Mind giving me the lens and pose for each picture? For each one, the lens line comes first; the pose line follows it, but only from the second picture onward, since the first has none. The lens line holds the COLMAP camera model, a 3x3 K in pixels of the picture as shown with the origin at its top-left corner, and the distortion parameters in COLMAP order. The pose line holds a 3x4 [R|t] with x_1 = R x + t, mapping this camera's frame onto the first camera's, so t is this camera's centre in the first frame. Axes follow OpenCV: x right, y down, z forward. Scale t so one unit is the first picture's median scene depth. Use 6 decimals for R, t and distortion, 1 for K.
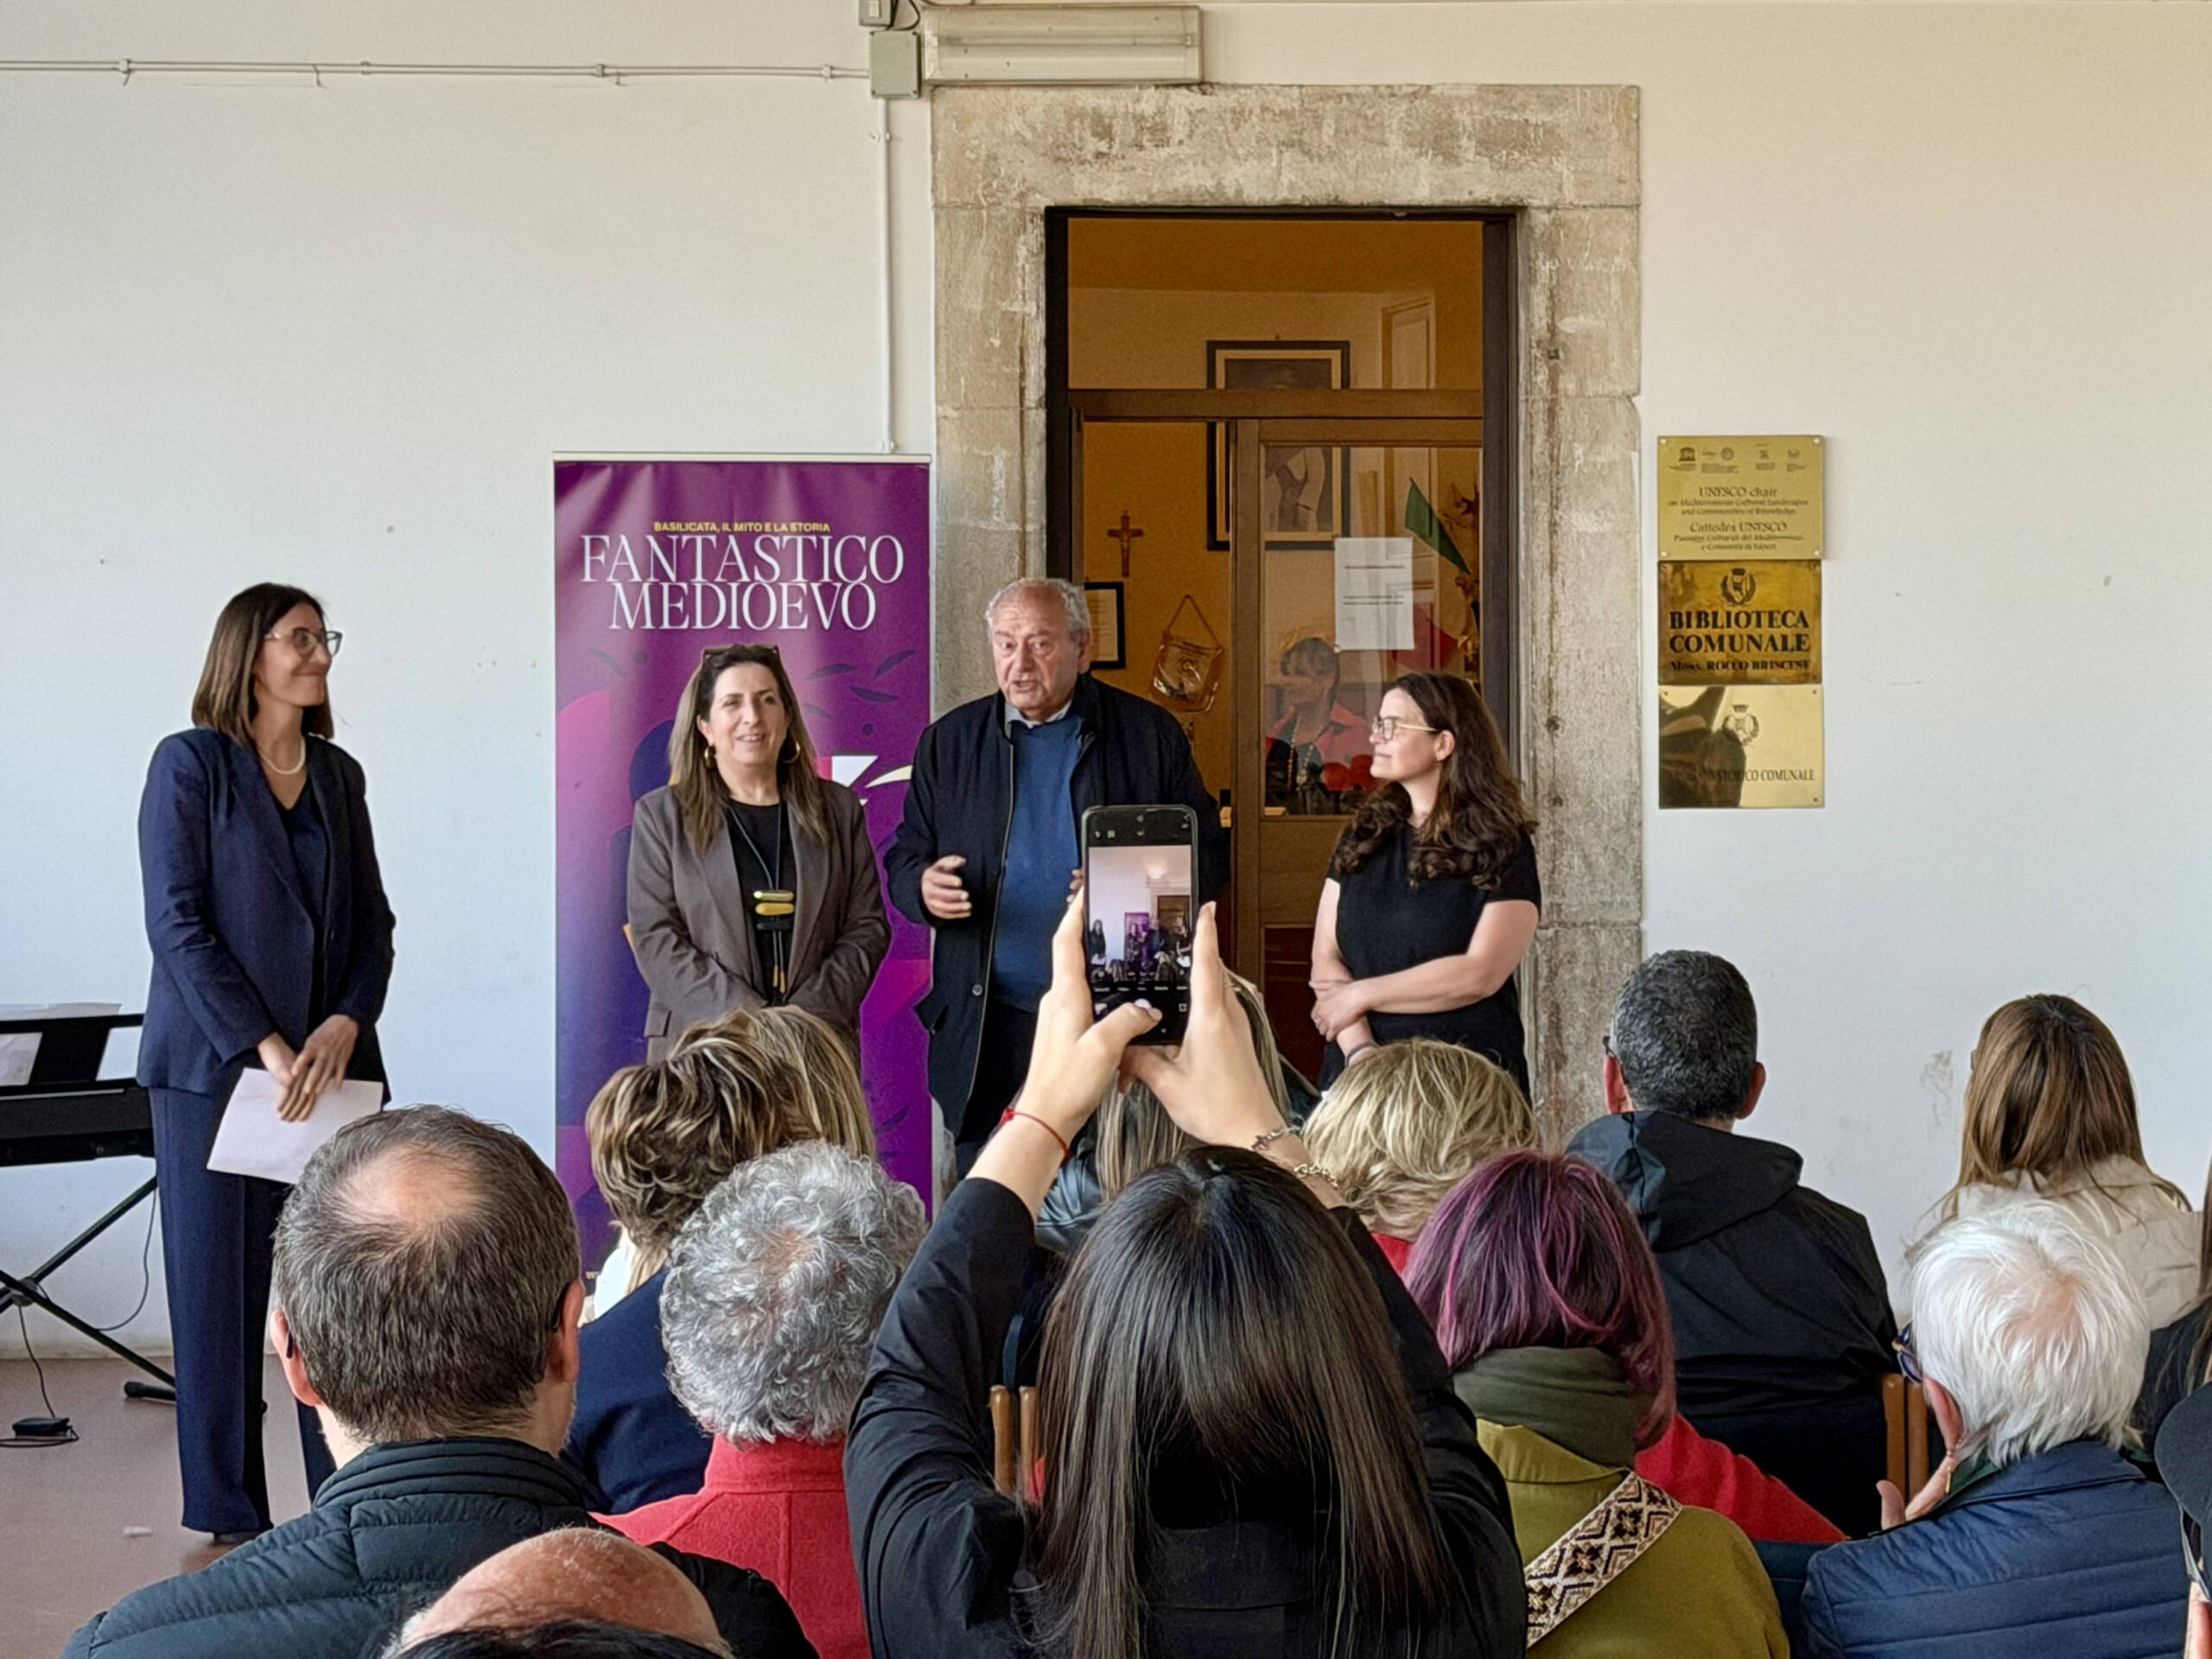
lens RADIAL K [[5509.2, 0, 1321.7], [0, 5509.2, 687.1], [0, 0, 1]] dist [0.089570, 0.343914]
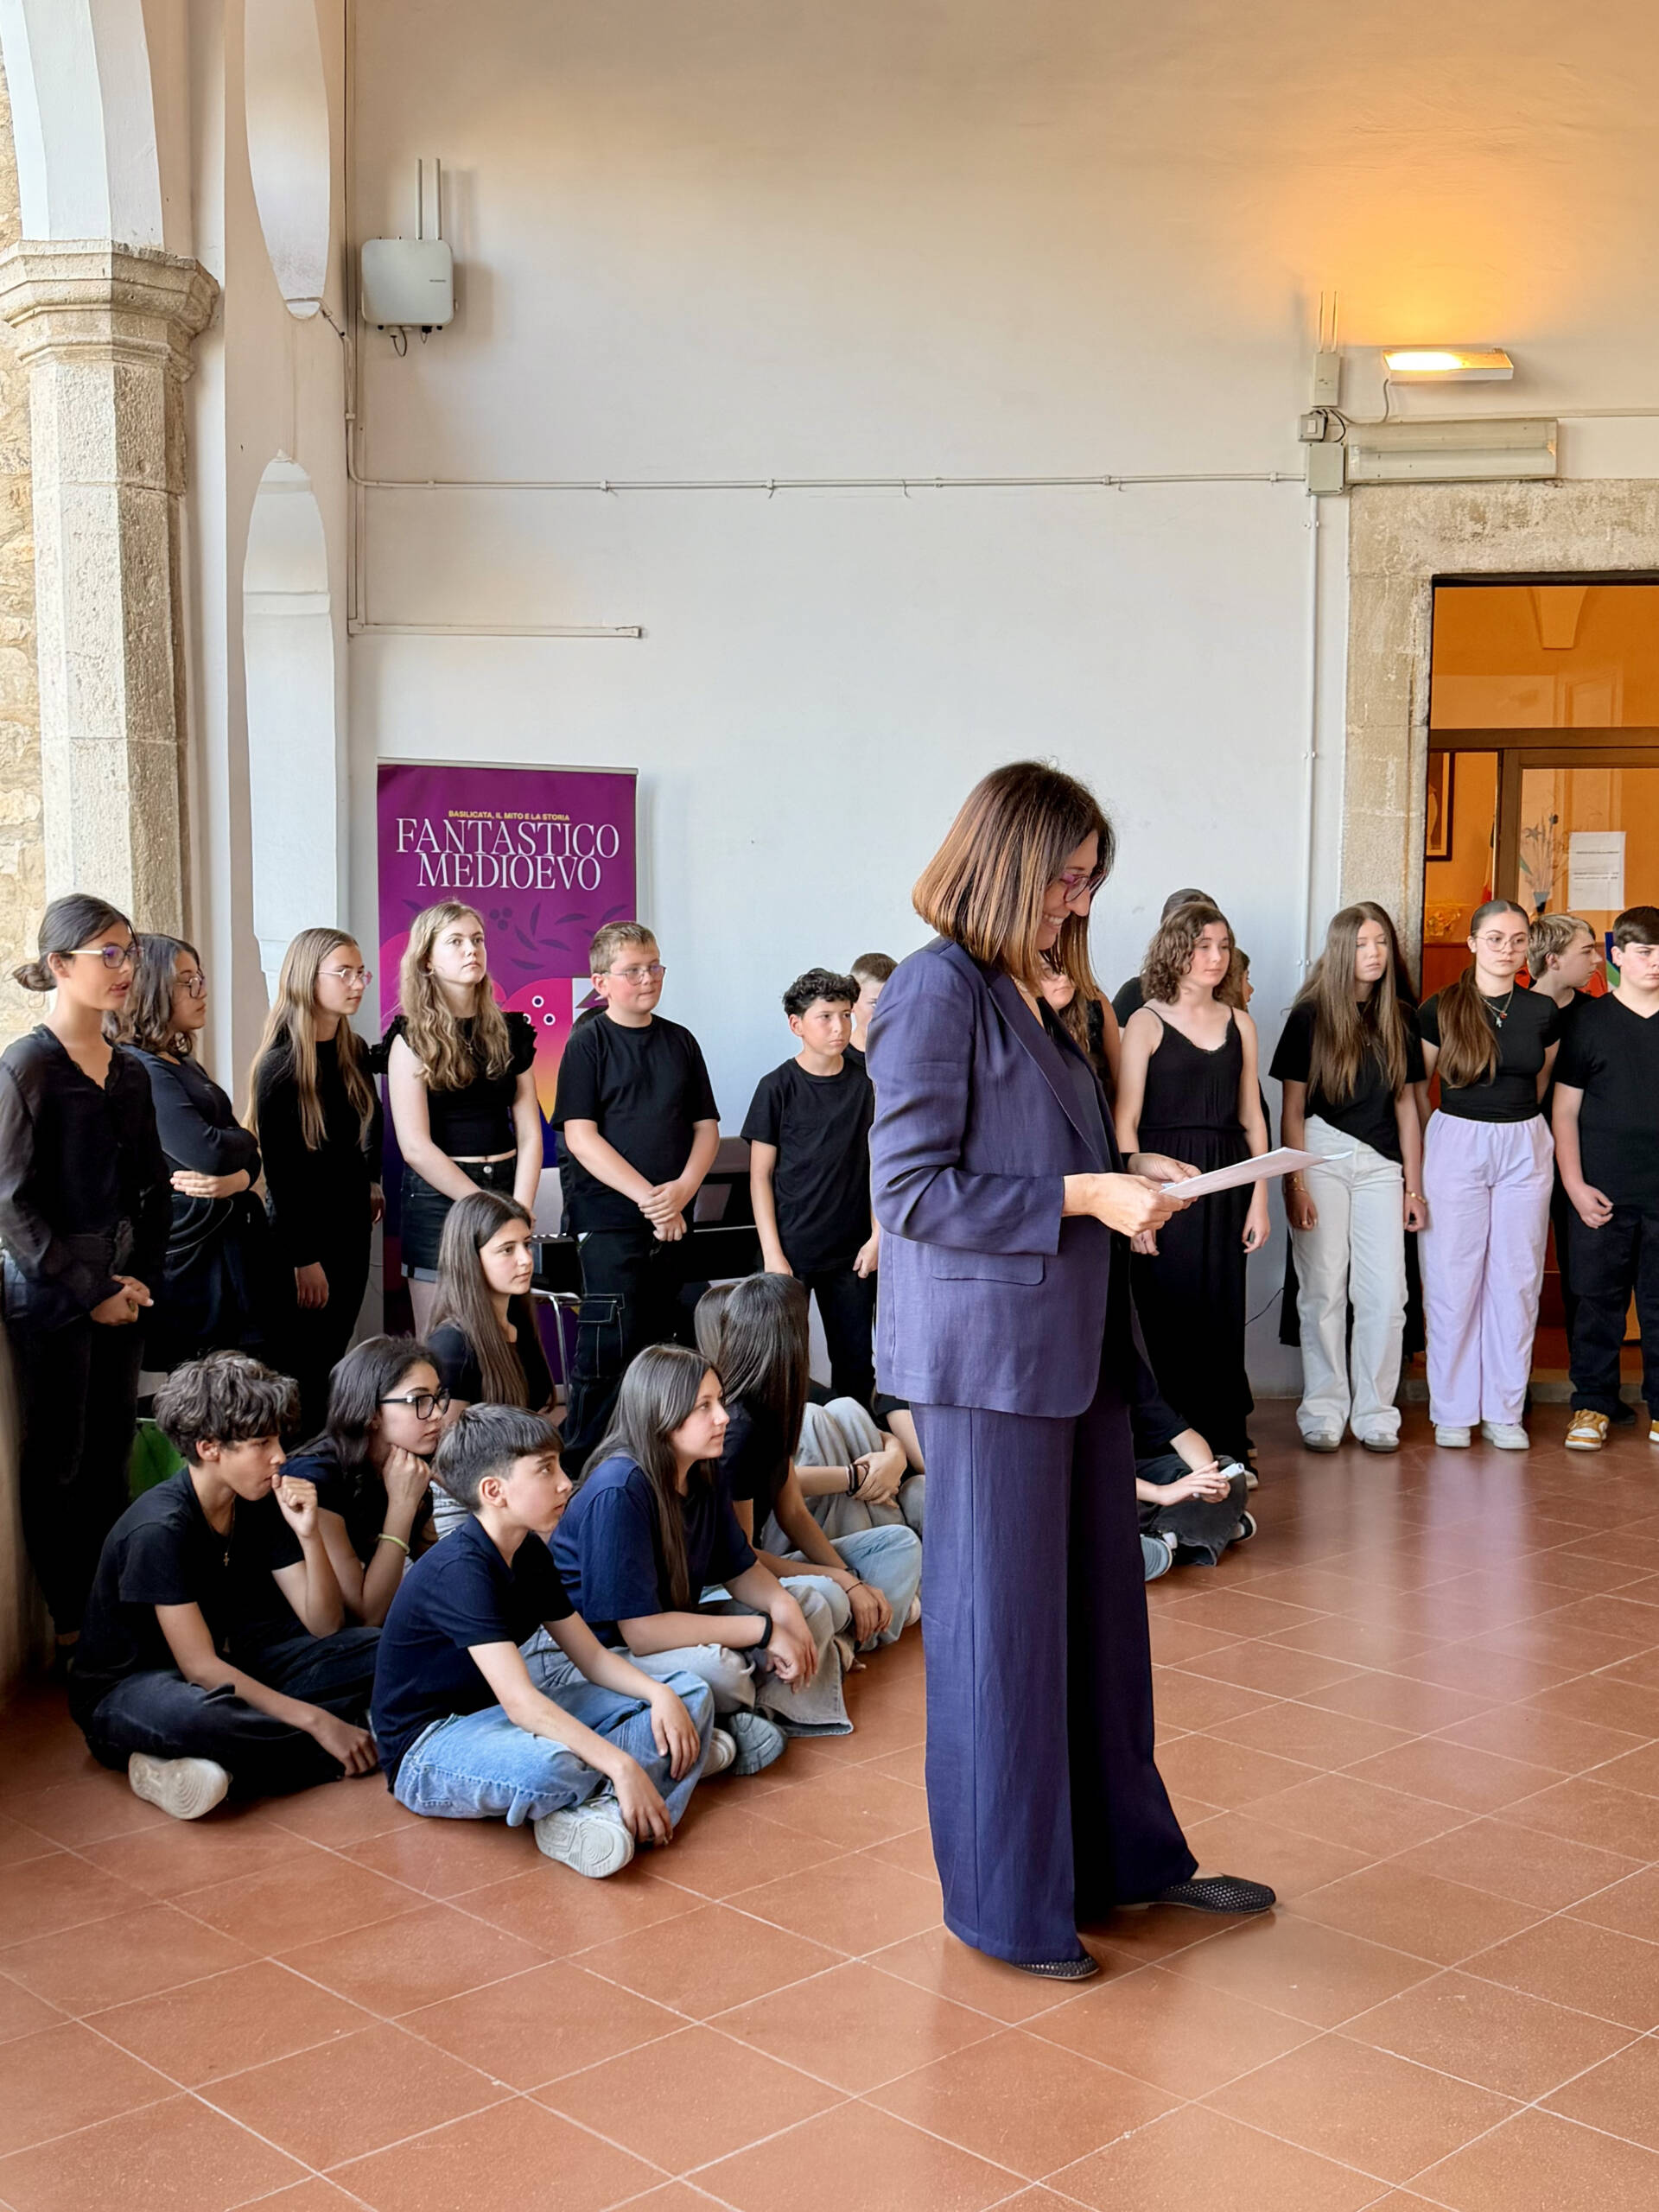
lens RADIAL K [[2433.5, 0, 812.0], [0, 2433.5, 1140.1], [0, 0, 1]] dist [0.231538, -0.579188]
pose [[0.991923, 0.014218, -0.126043, -0.122060], [-0.005378, 0.997518, 0.070202, 0.009455], [0.126728, -0.068957, 0.989538, 0.366377]]
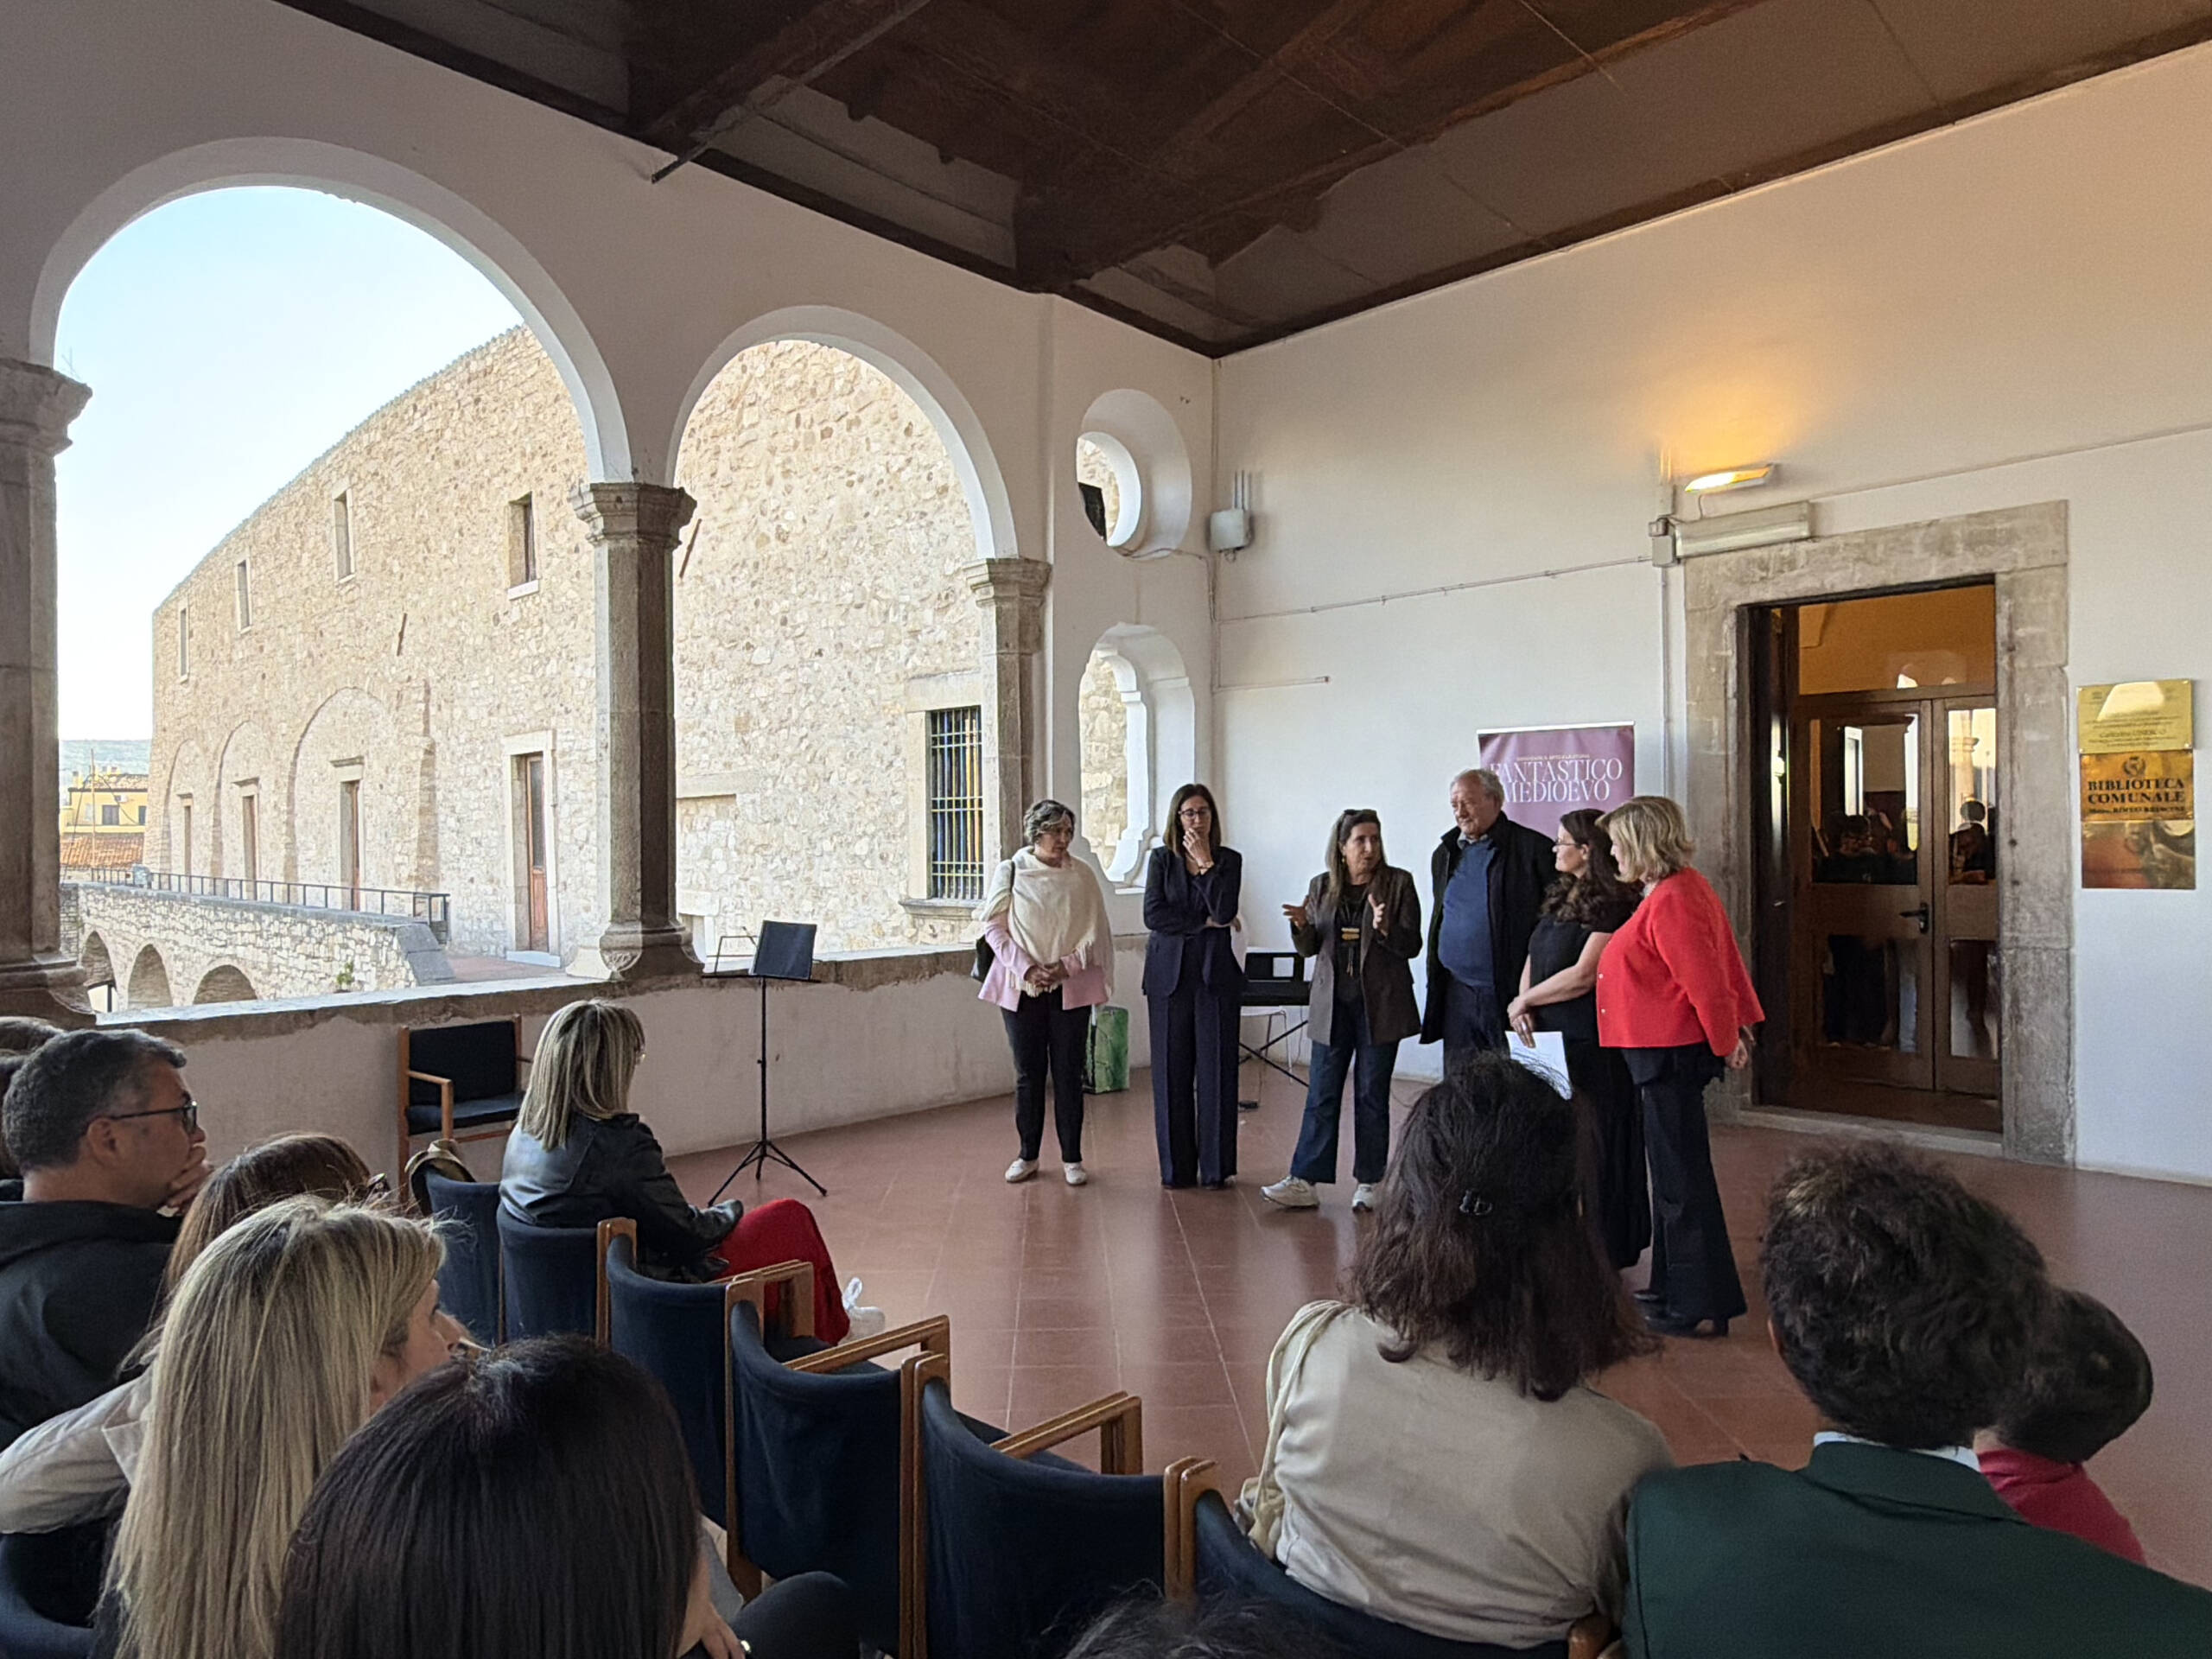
lens RADIAL K [[1393.1, 0, 1089.0], [0, 1393.1, 835.0], [0, 0, 1]] dist [0.001258, 0.001129]
pose [[0.643234, -0.003803, -0.765660, 0.206269], [0.004811, 0.999988, -0.000925, 0.003089], [0.765655, -0.003089, 0.643245, 0.445971]]
